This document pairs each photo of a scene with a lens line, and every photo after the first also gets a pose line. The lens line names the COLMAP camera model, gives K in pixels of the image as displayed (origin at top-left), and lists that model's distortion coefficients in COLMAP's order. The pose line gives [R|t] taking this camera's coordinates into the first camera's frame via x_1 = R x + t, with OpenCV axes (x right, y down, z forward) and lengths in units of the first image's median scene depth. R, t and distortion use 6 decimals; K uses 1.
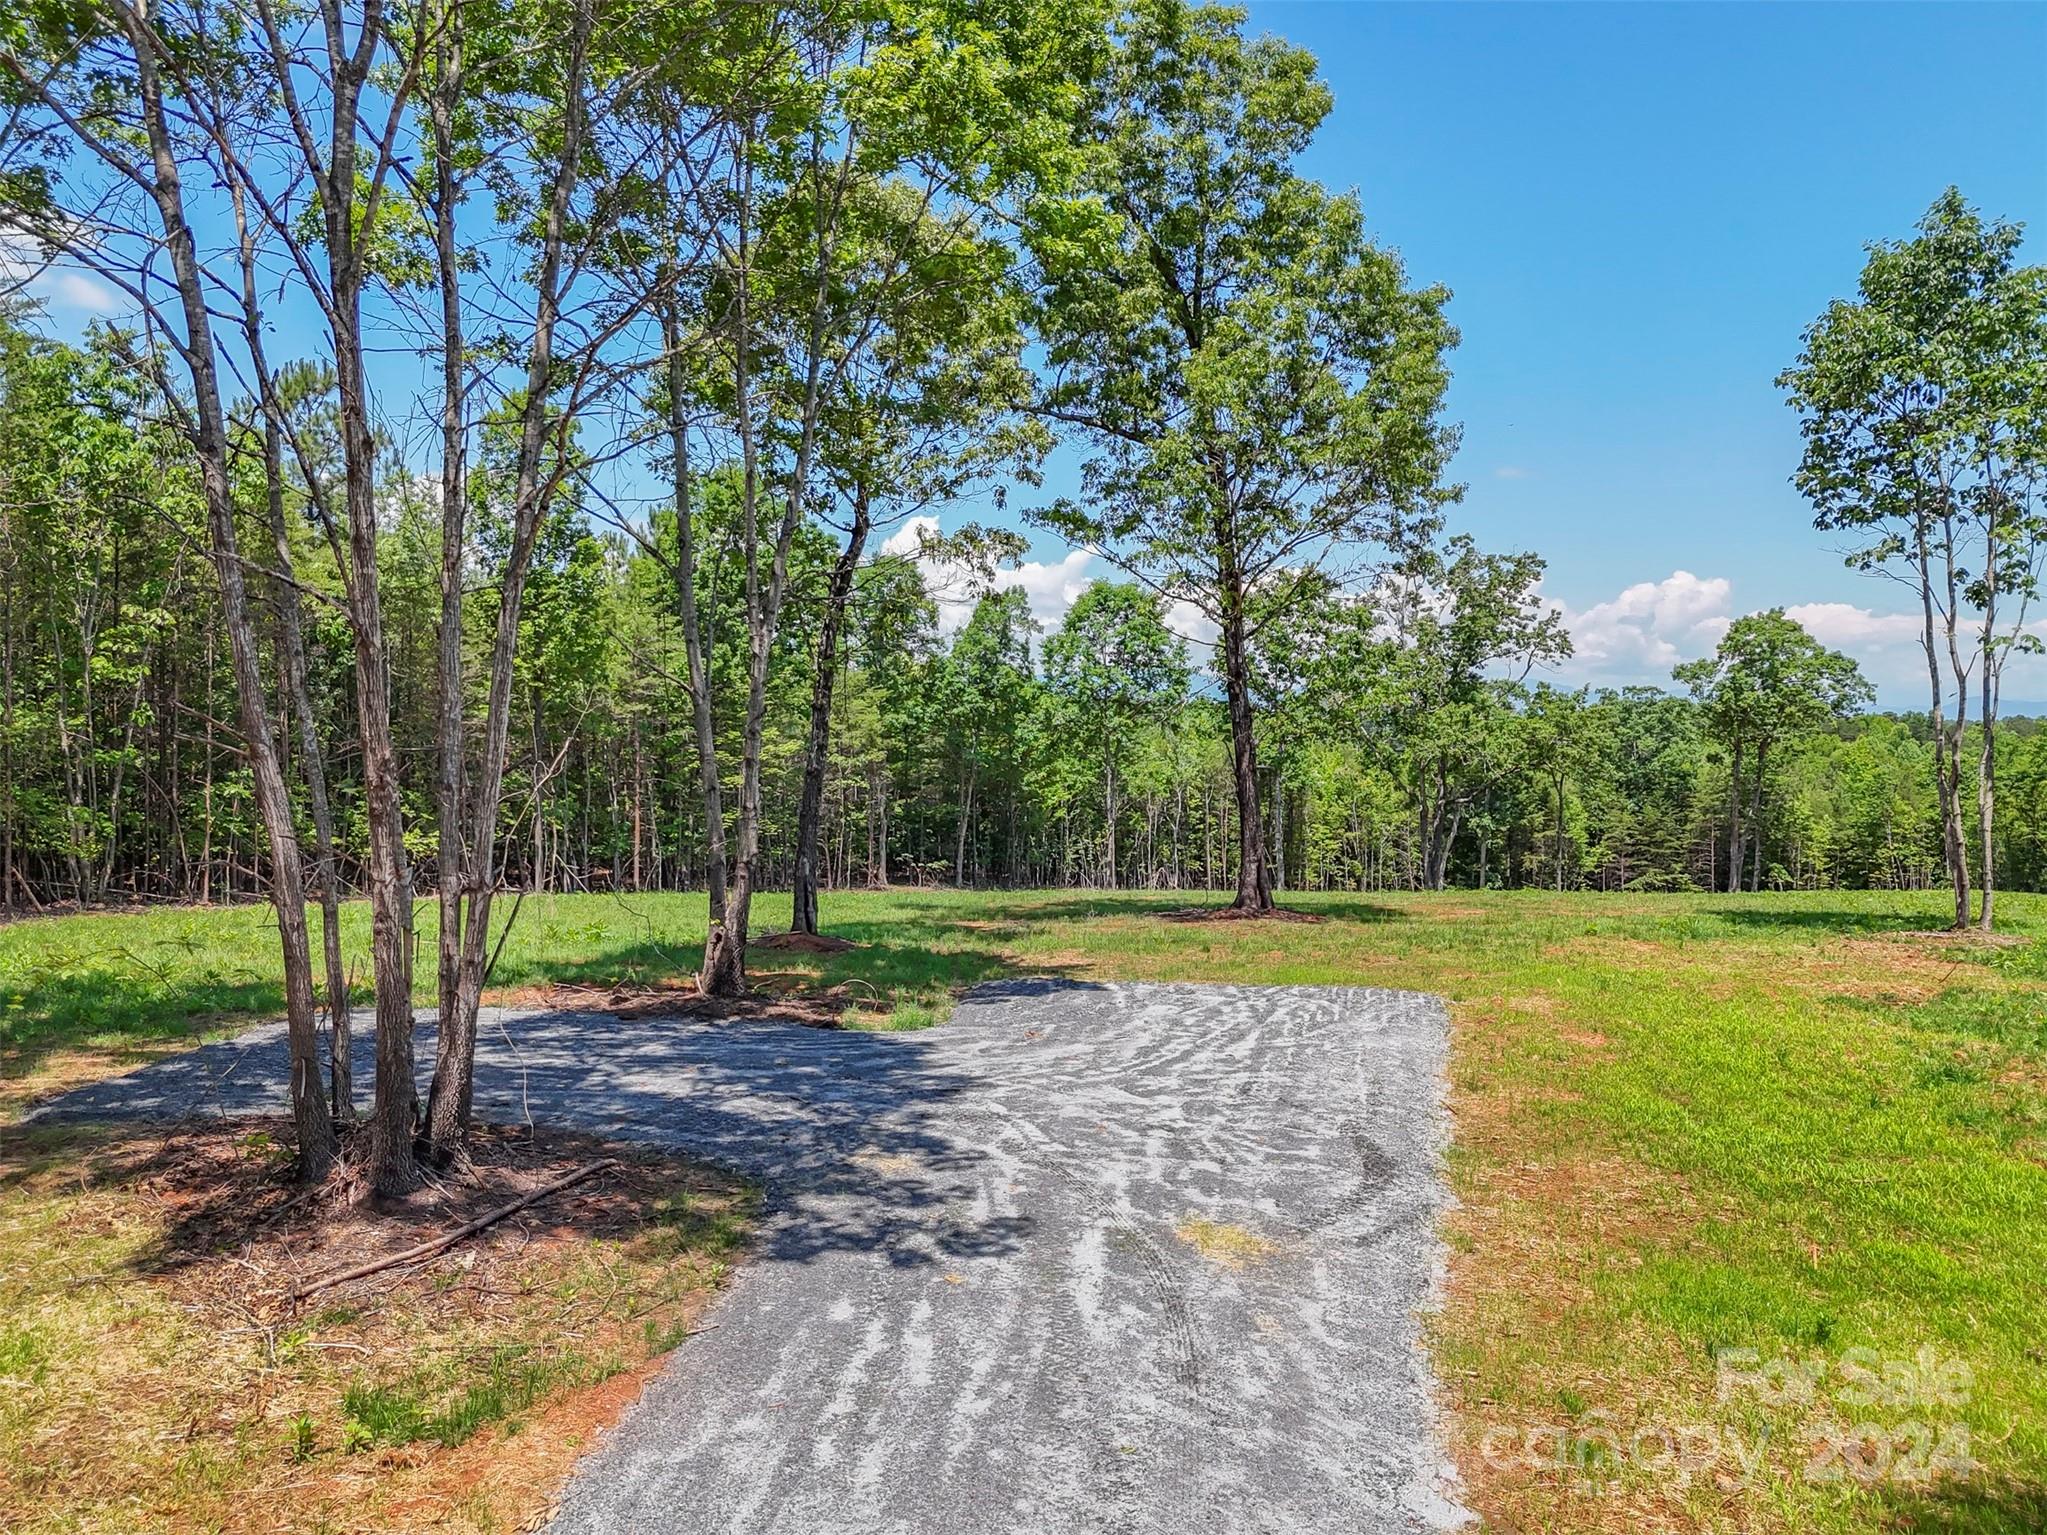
lens RADIAL K [[1461.0, 0, 979.2], [0, 1461.0, 755.3], [0, 0, 1]] dist [-0.001521, -0.020748]
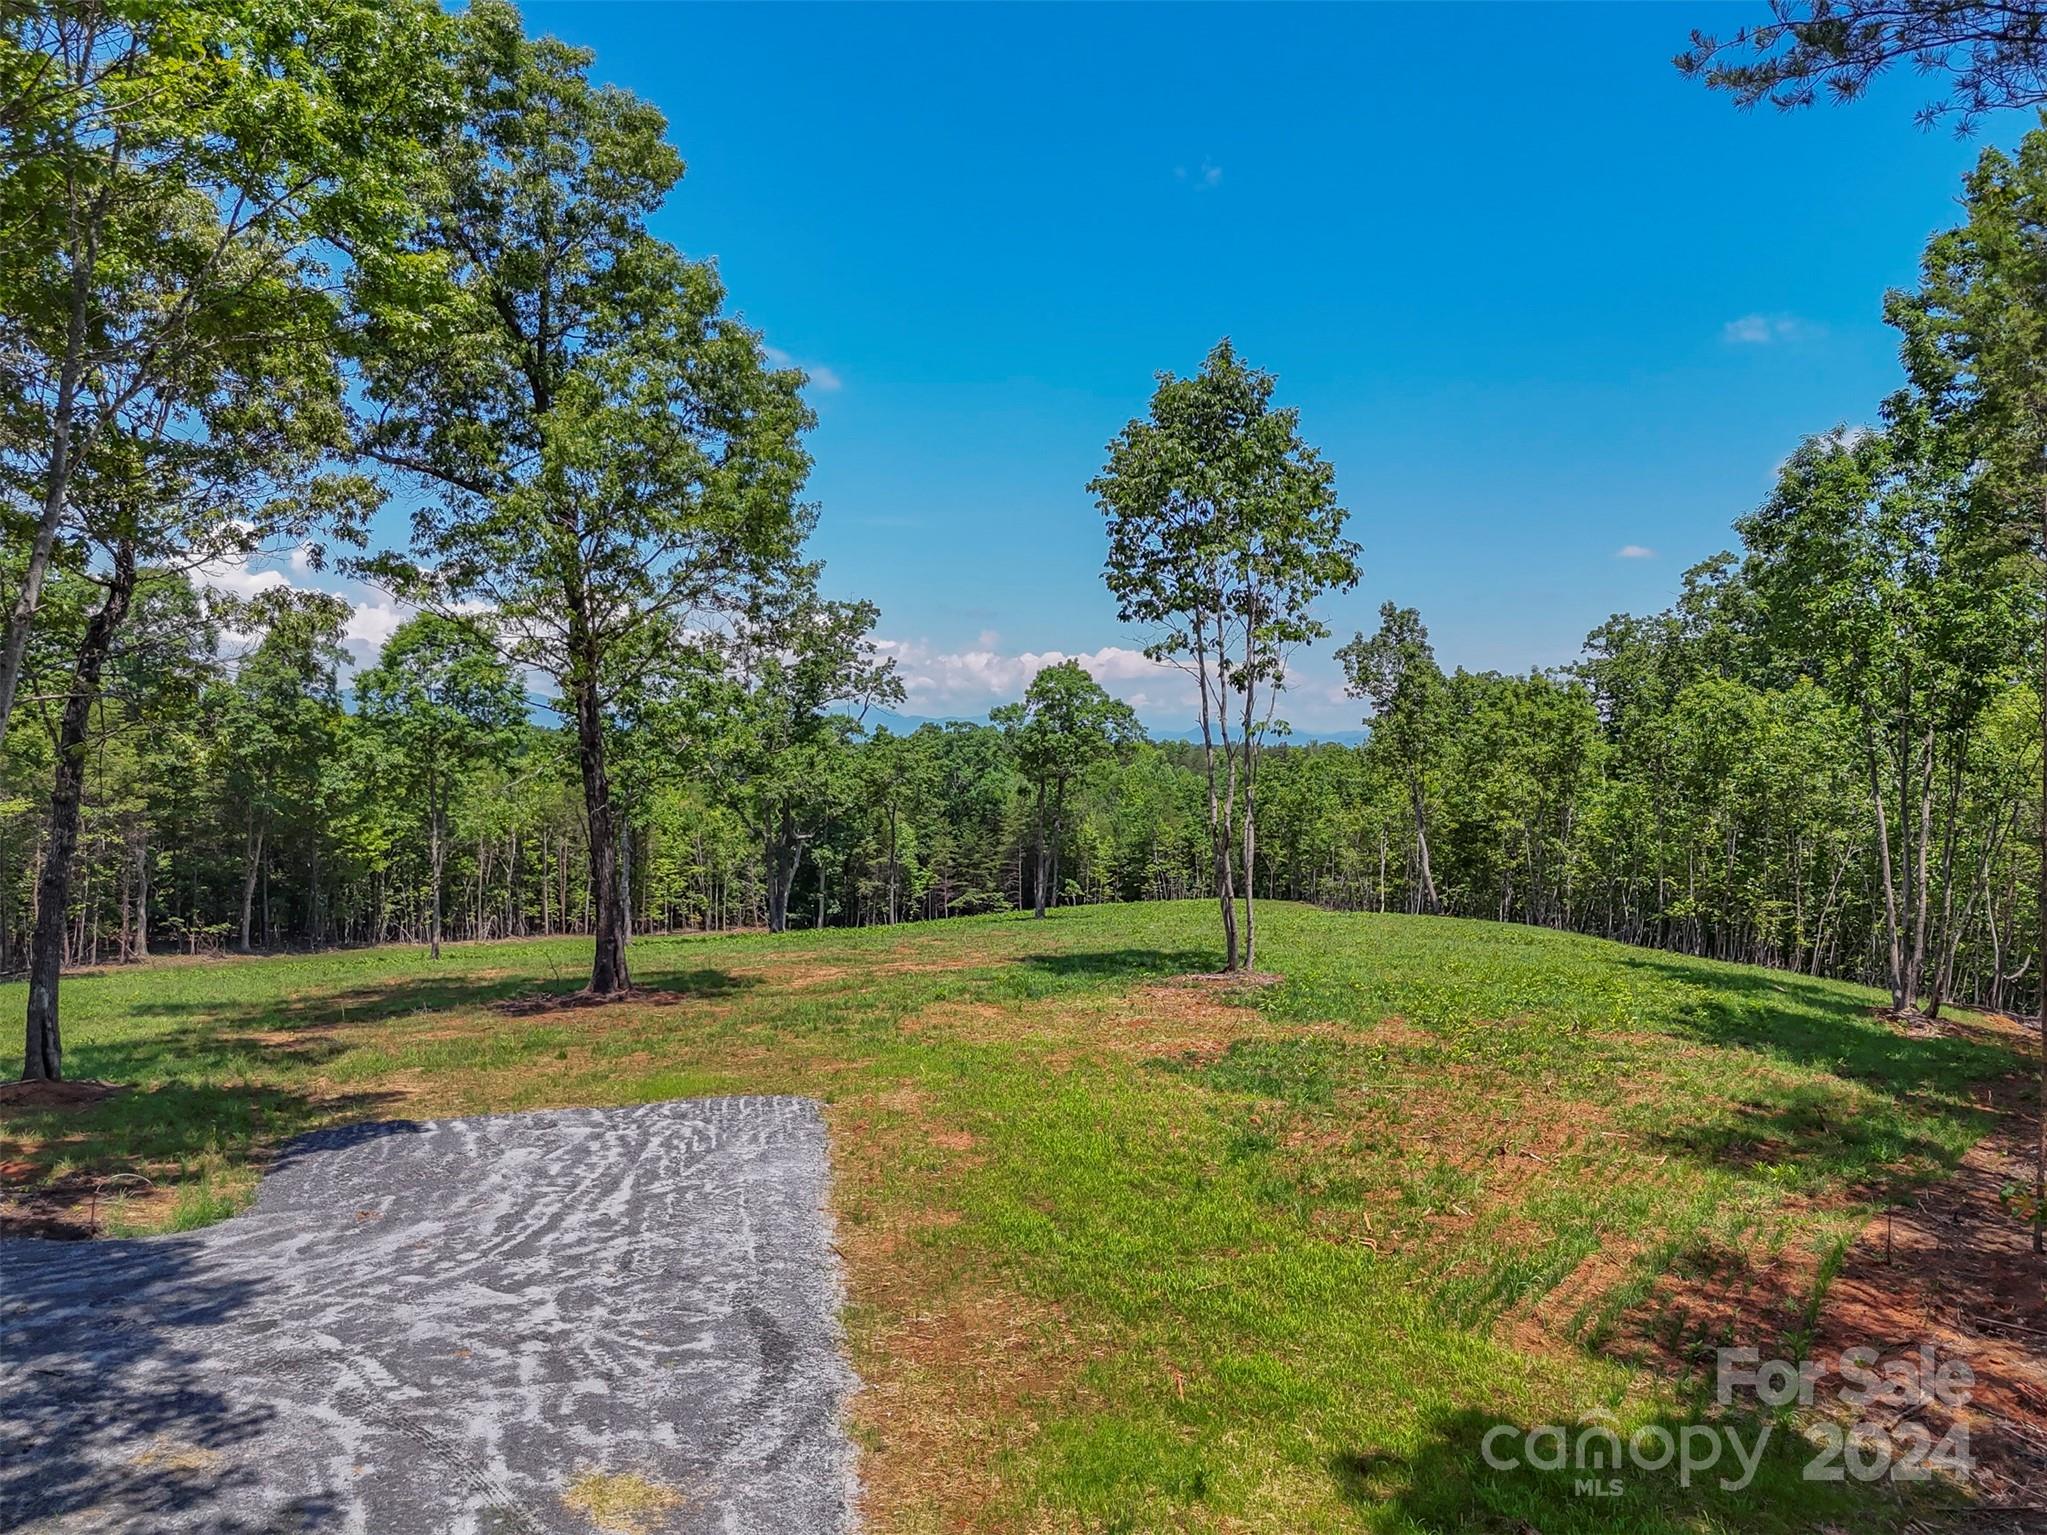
lens RADIAL K [[1464.4, 0, 1024.8], [0, 1464.4, 754.1], [0, 0, 1]] dist [0.064196, -0.065131]
pose [[0.890629, -0.000585, 0.454730, -0.003089], [0.008679, 0.999839, -0.015711, -0.013009], [-0.454647, 0.017939, 0.890491, 0.008323]]
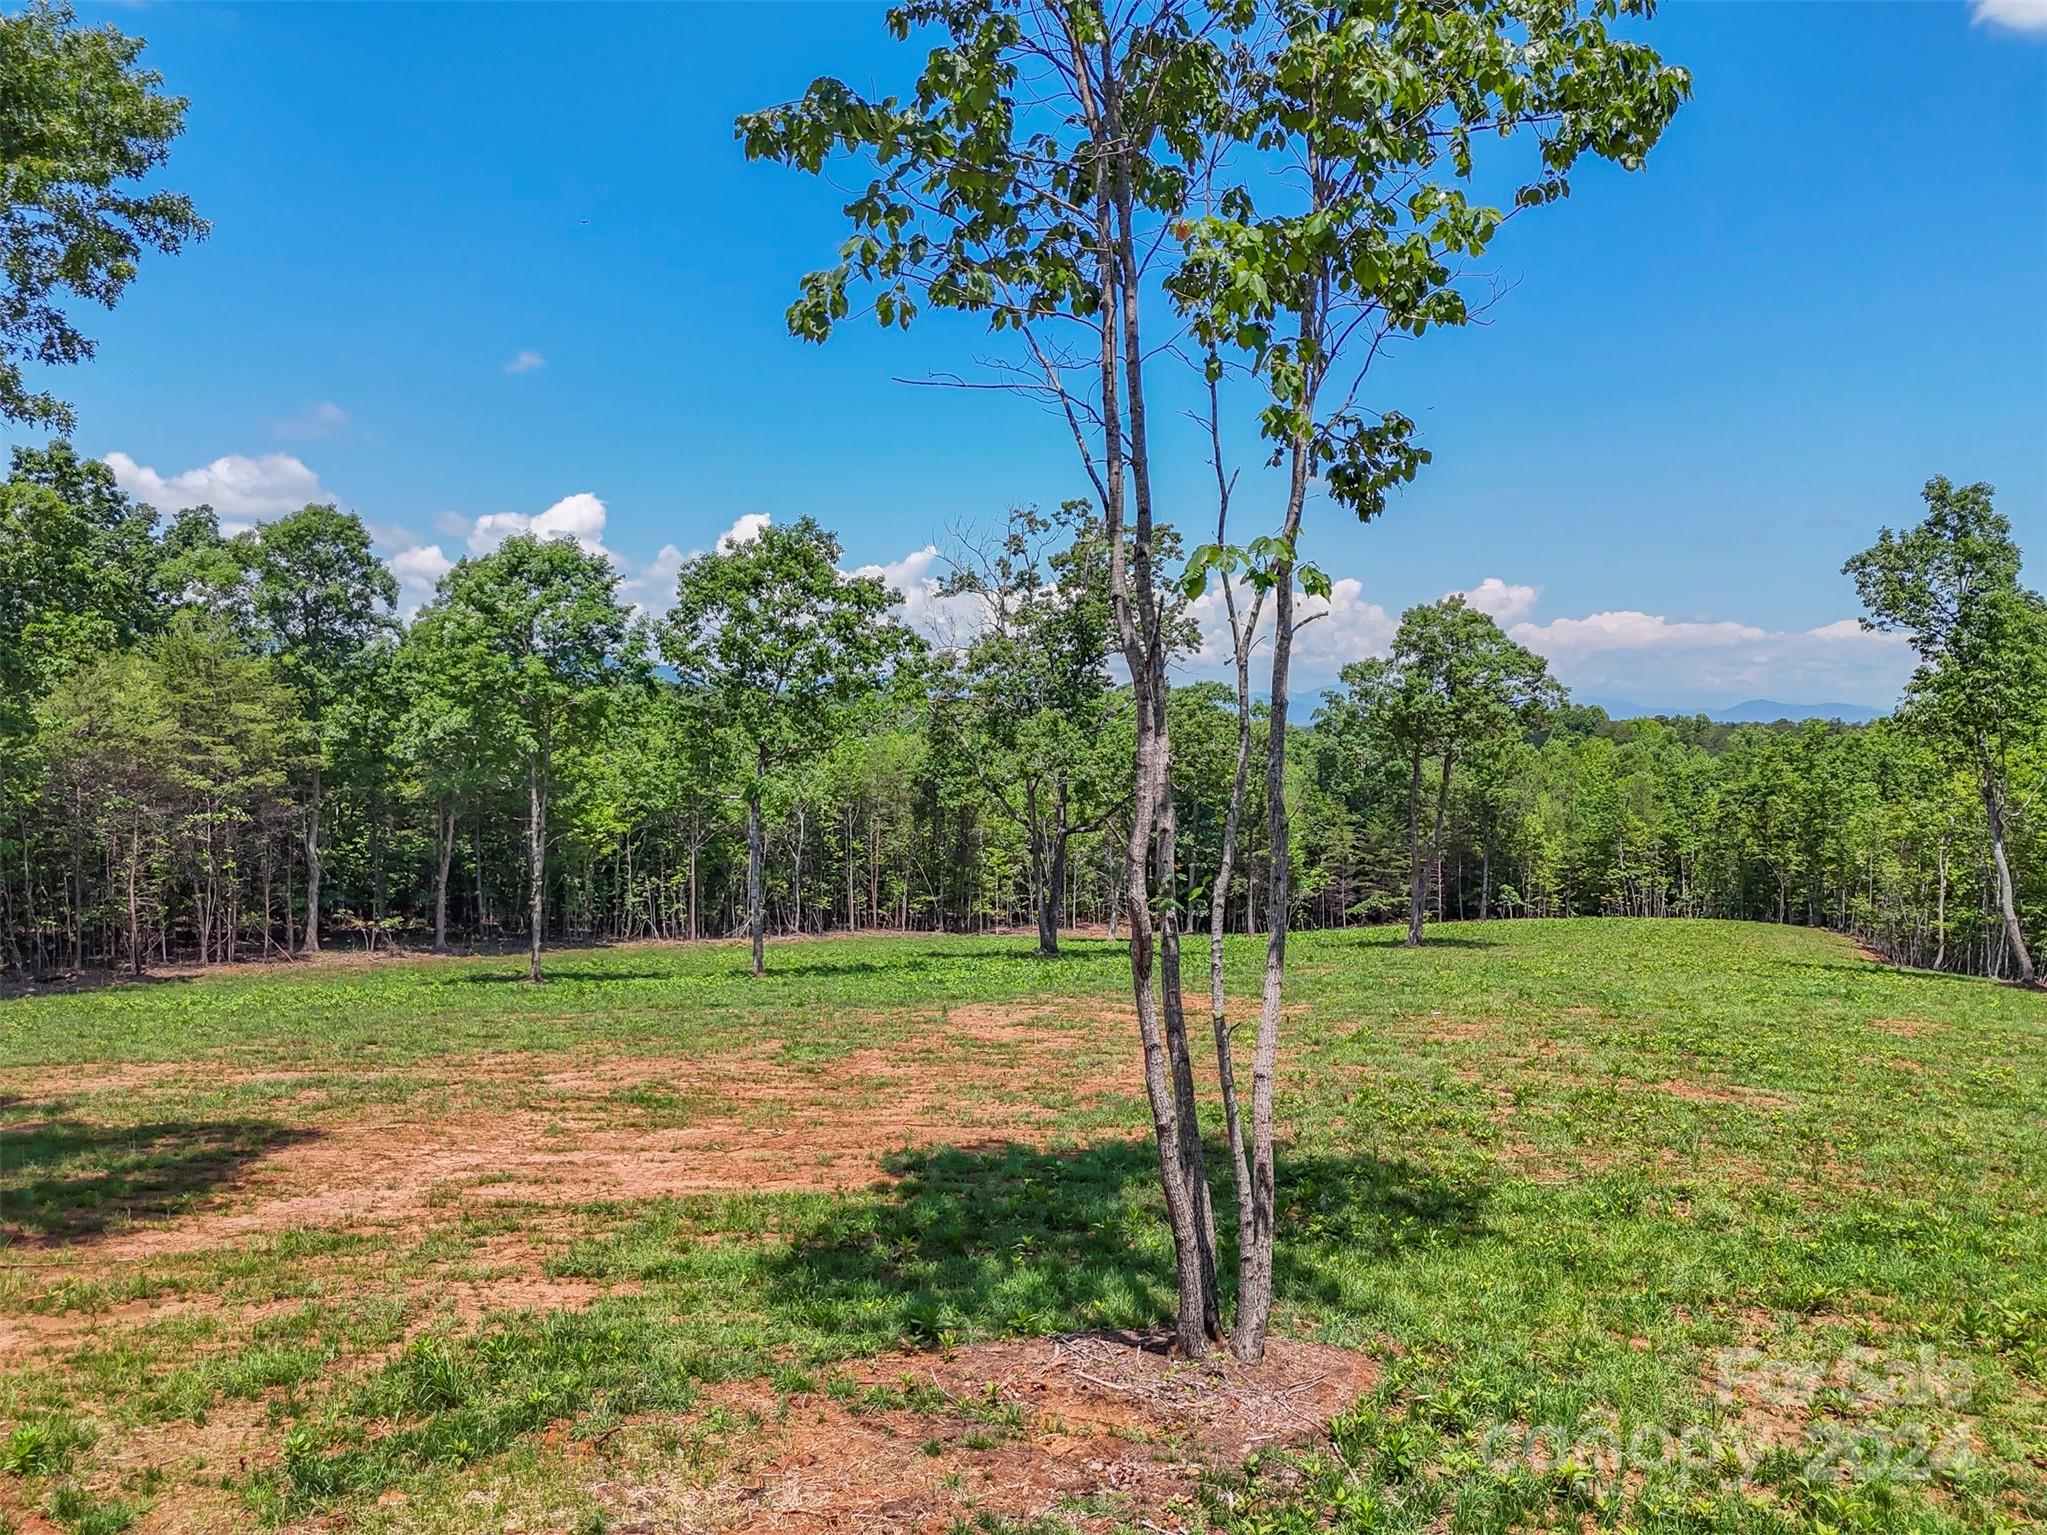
lens RADIAL K [[1533.3, 0, 980.7], [0, 1533.3, 732.5], [0, 0, 1]] dist [0.019194, 0.003869]
pose [[0.989969, 0.000996, 0.141282, 0.200872], [0.001532, 0.999841, -0.017781, -0.009798], [-0.141277, 0.017819, 0.989810, 0.219493]]
